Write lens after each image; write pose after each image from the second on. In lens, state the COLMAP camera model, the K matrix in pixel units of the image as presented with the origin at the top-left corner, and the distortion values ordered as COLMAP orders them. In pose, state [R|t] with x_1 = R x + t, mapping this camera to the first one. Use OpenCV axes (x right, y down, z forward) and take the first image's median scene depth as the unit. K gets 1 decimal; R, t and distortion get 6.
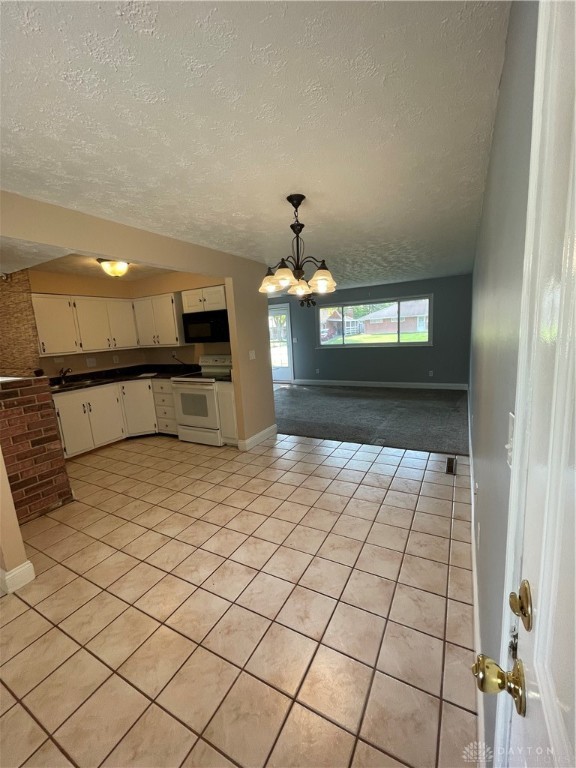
lens RADIAL K [[315.7, 0, 288.0], [0, 315.7, 384.0], [0, 0, 1]] dist [-0.003246, -0.000368]
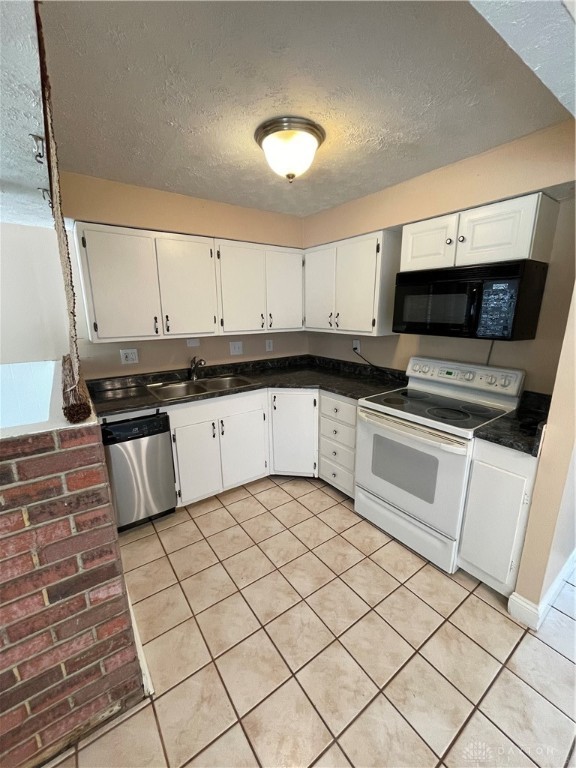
lens RADIAL K [[315.7, 0, 288.0], [0, 315.7, 384.0], [0, 0, 1]] dist [-0.003246, -0.000368]
pose [[0.901225, 0.151296, -0.406083, -0.269282], [-0.118840, 0.987436, 0.104151, -0.083862], [0.416739, -0.045605, 0.907882, 0.484032]]
